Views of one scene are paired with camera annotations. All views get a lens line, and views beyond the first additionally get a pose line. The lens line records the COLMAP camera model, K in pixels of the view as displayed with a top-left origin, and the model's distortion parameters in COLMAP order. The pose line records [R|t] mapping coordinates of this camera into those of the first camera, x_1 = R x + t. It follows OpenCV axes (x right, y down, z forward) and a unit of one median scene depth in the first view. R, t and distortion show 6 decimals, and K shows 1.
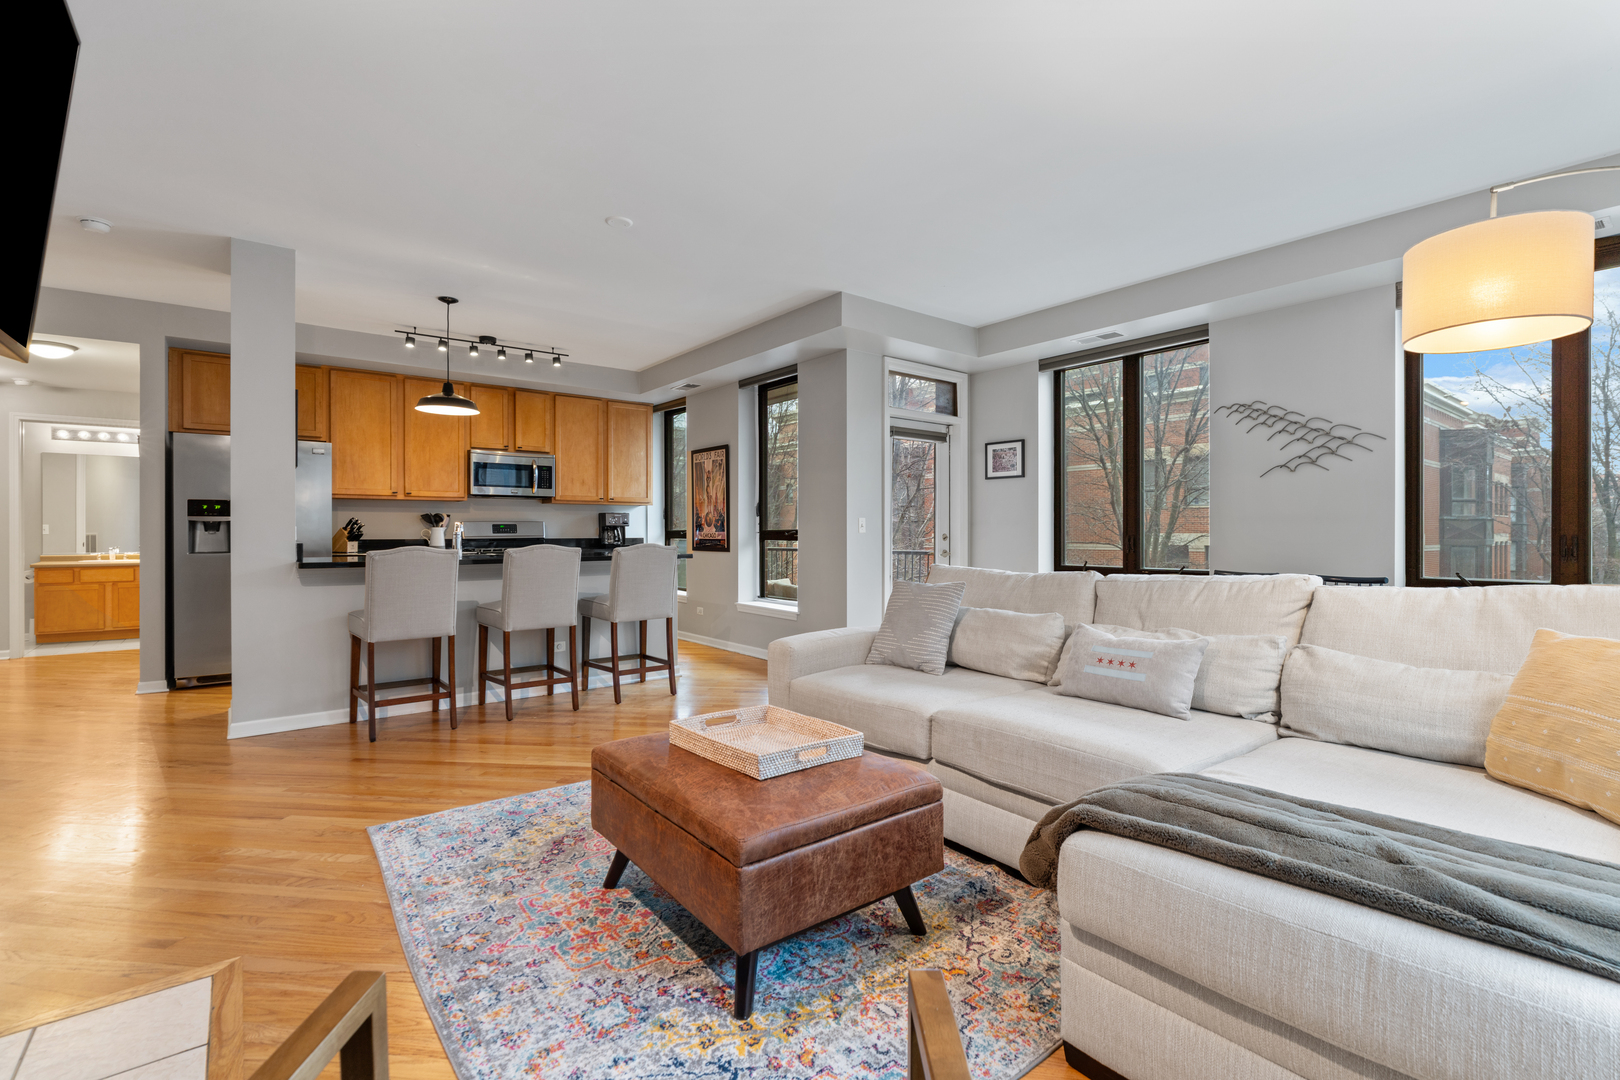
lens RADIAL K [[724.8, 0, 810.9], [0, 724.8, 535.5], [0, 0, 1]] dist [-0.002921, -0.000174]
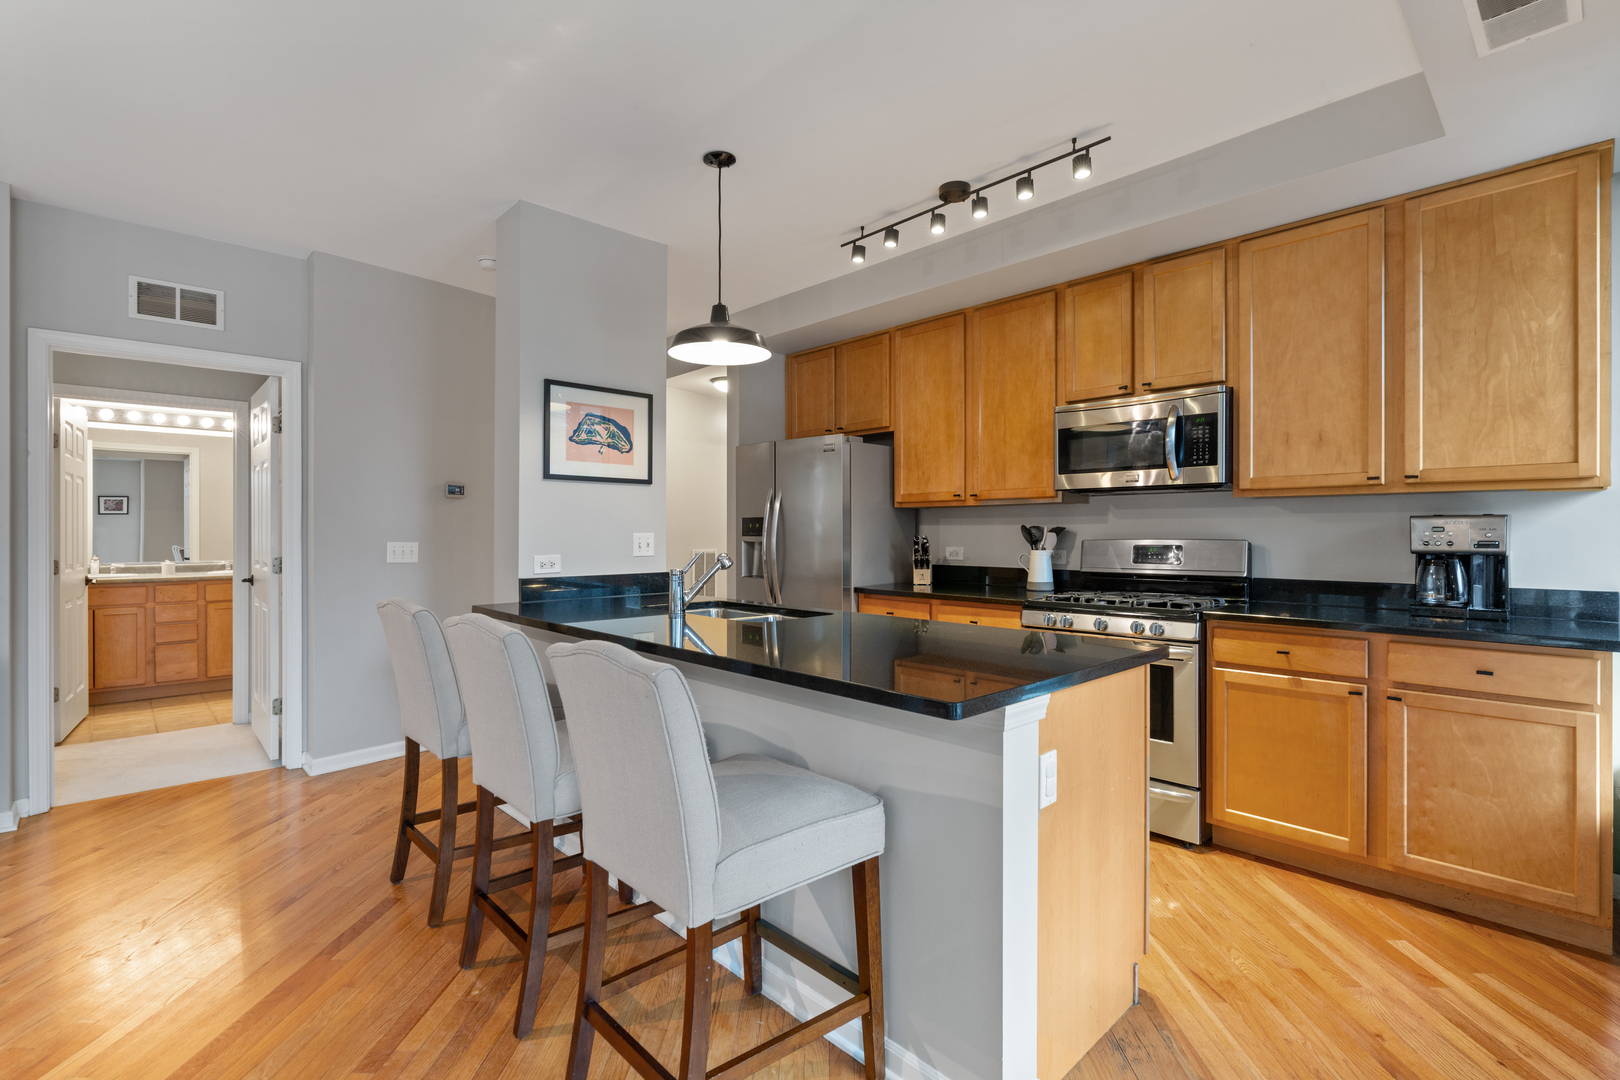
lens RADIAL K [[739.2, 0, 798.4], [0, 739.2, 532.1], [0, 0, 1]] dist [-0.002513, 0.000301]
pose [[0.082721, 0.003538, -0.996566, 0.076308], [-0.003742, 0.999988, 0.003240, -0.032868], [0.996566, 0.003461, 0.082733, 0.939663]]
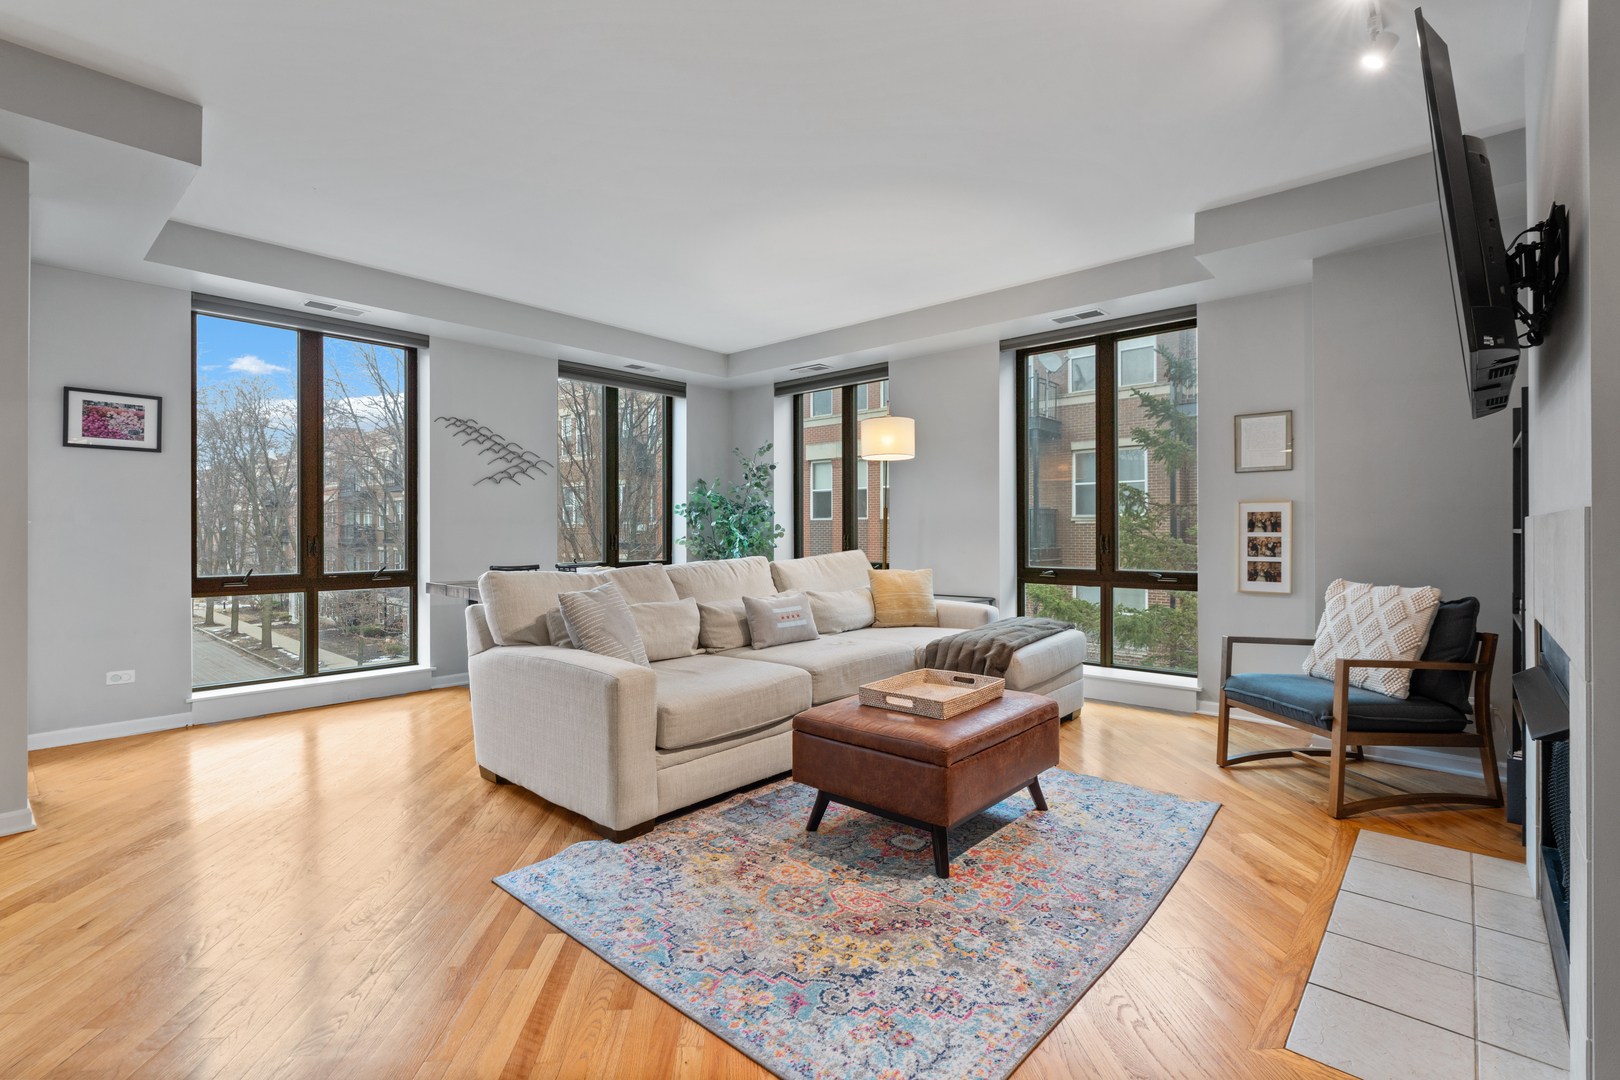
lens RADIAL K [[728.7, 0, 803.9], [0, 728.7, 519.3], [0, 0, 1]] dist [-0.004816, -0.000253]
pose [[-0.176011, 0.015576, 0.984265, -0.530117], [0.006624, 0.999871, -0.014638, -0.004232], [-0.984366, 0.003944, -0.176092, 0.576153]]
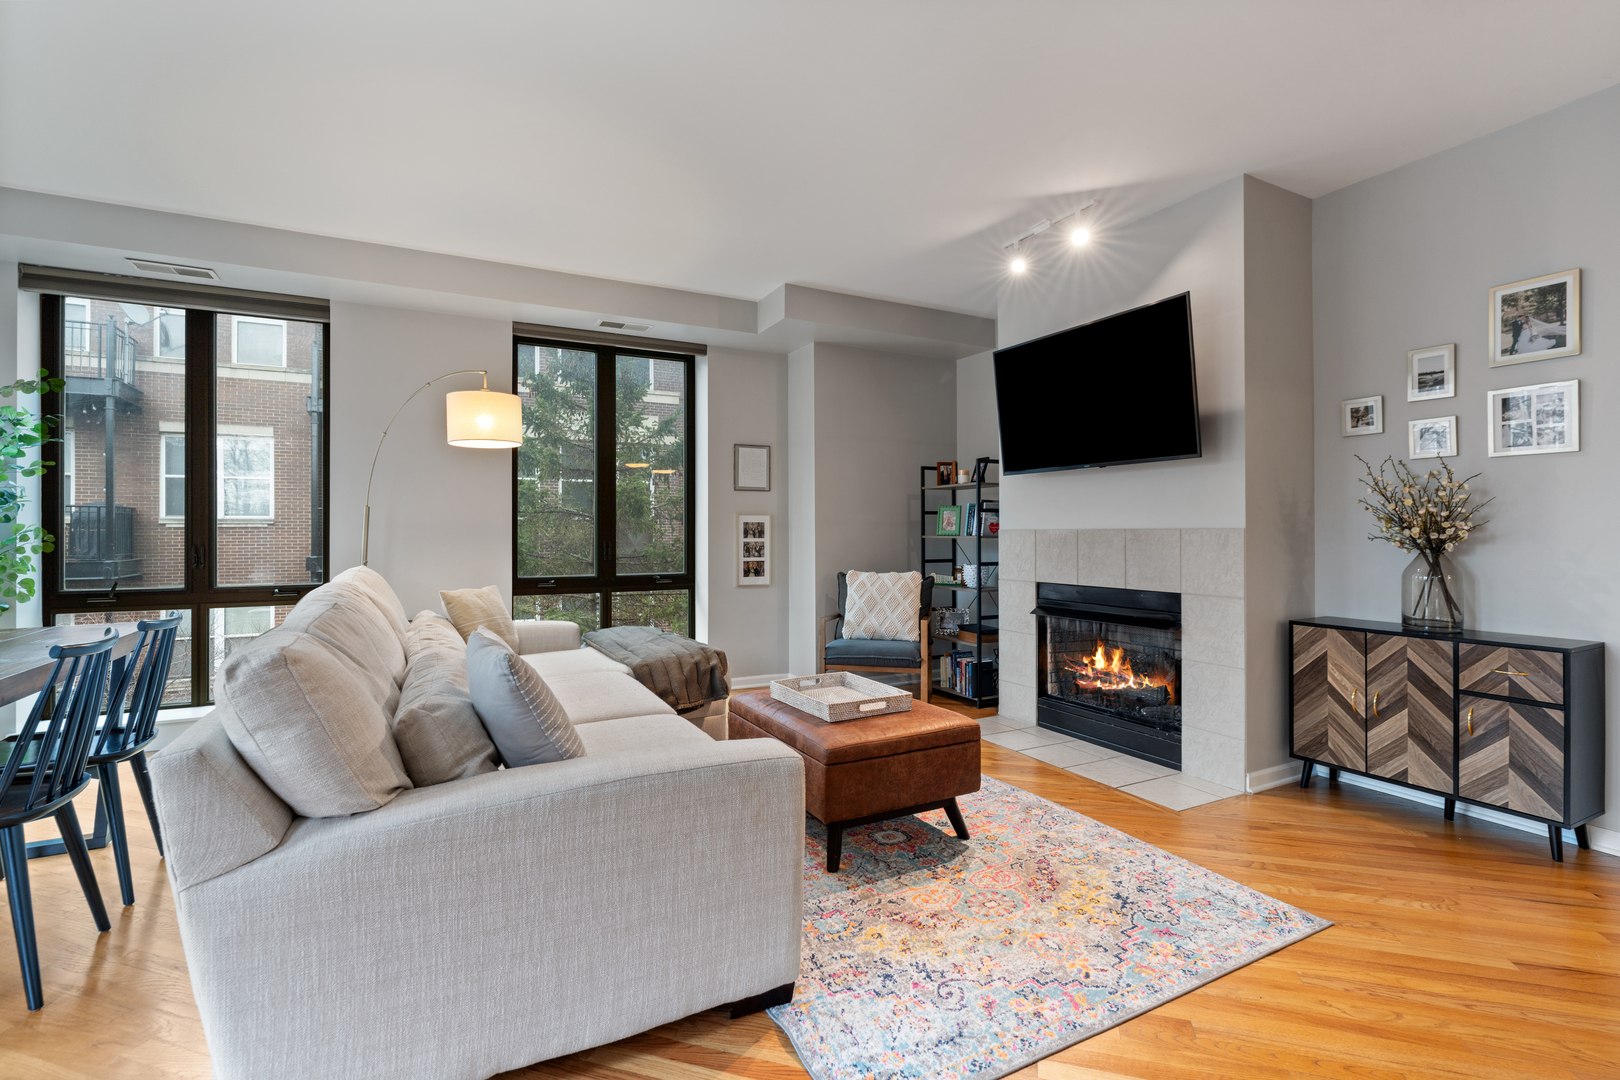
lens RADIAL K [[739.2, 0, 798.4], [0, 739.2, 532.1], [0, 0, 1]] dist [-0.002513, 0.000301]
pose [[-0.982532, 0.003005, 0.186071, -0.098982], [0.003799, 0.999985, 0.003913, -0.010507], [-0.186056, 0.004551, -0.982529, 0.937769]]
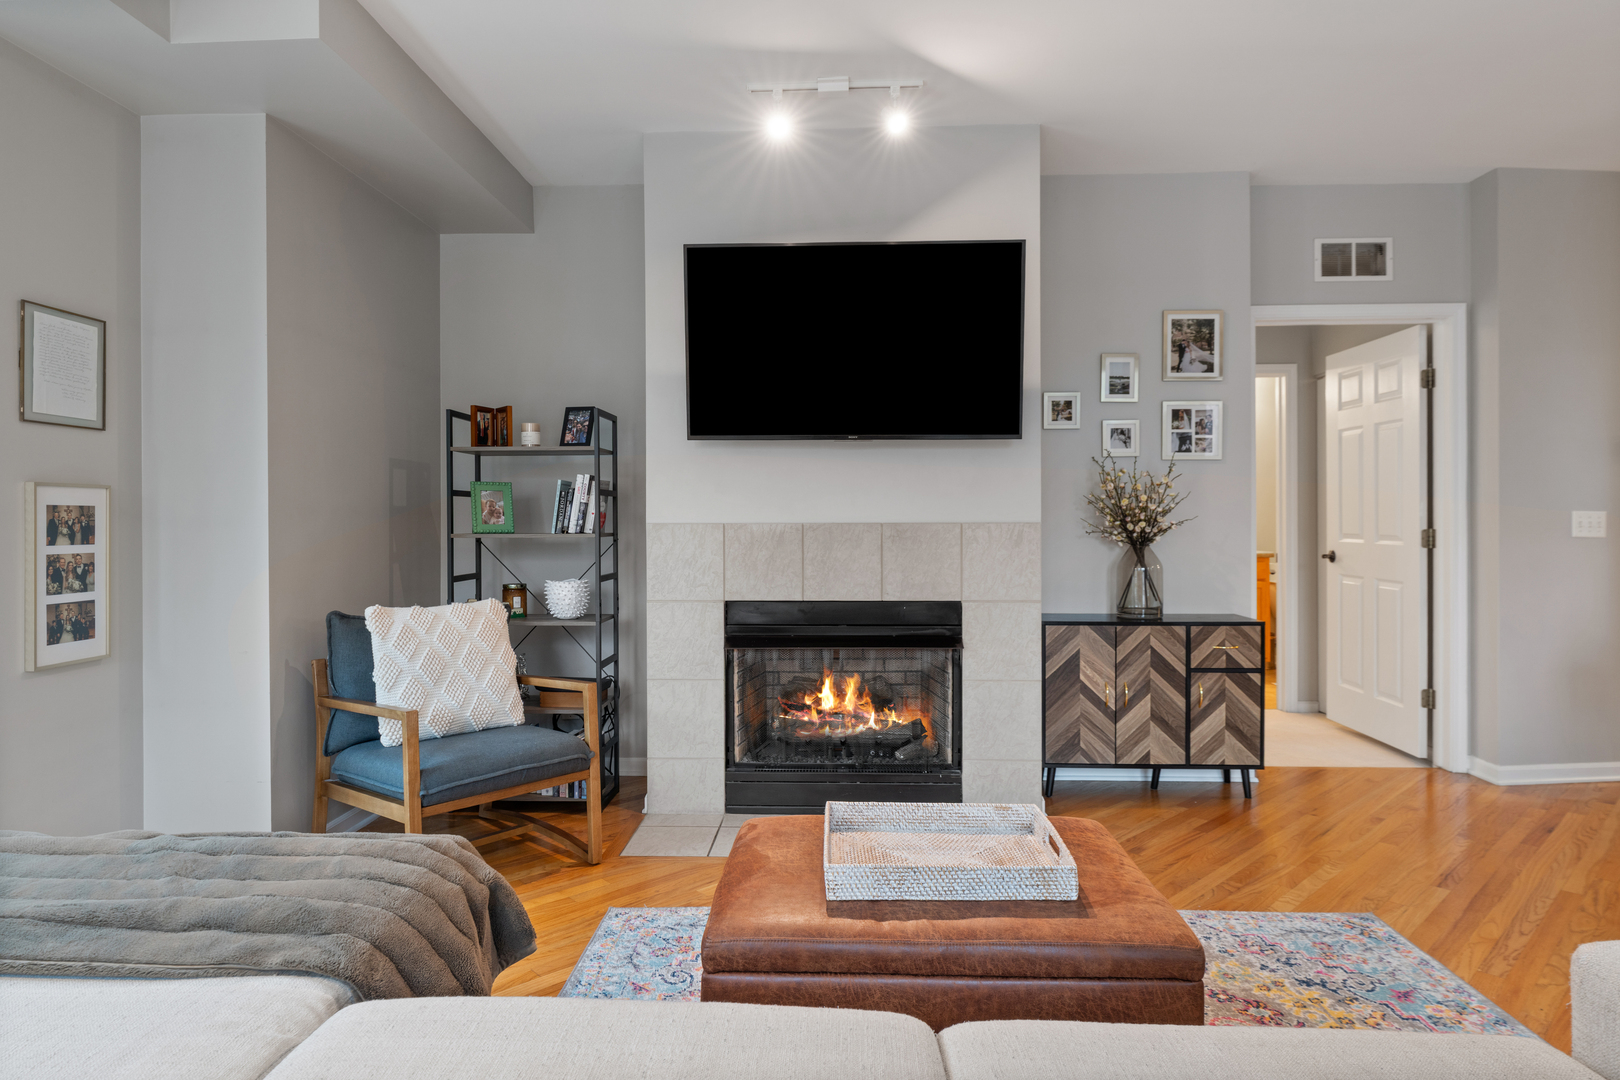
lens RADIAL K [[920.6, 0, 808.1], [0, 920.6, 522.1], [0, 0, 1]] dist [-0.003482, -0.002396]
pose [[-0.647298, 0.004149, -0.762226, 0.271052], [0.000140, 0.999986, 0.005325, -0.013727], [0.762237, 0.003340, -0.647289, 0.586604]]
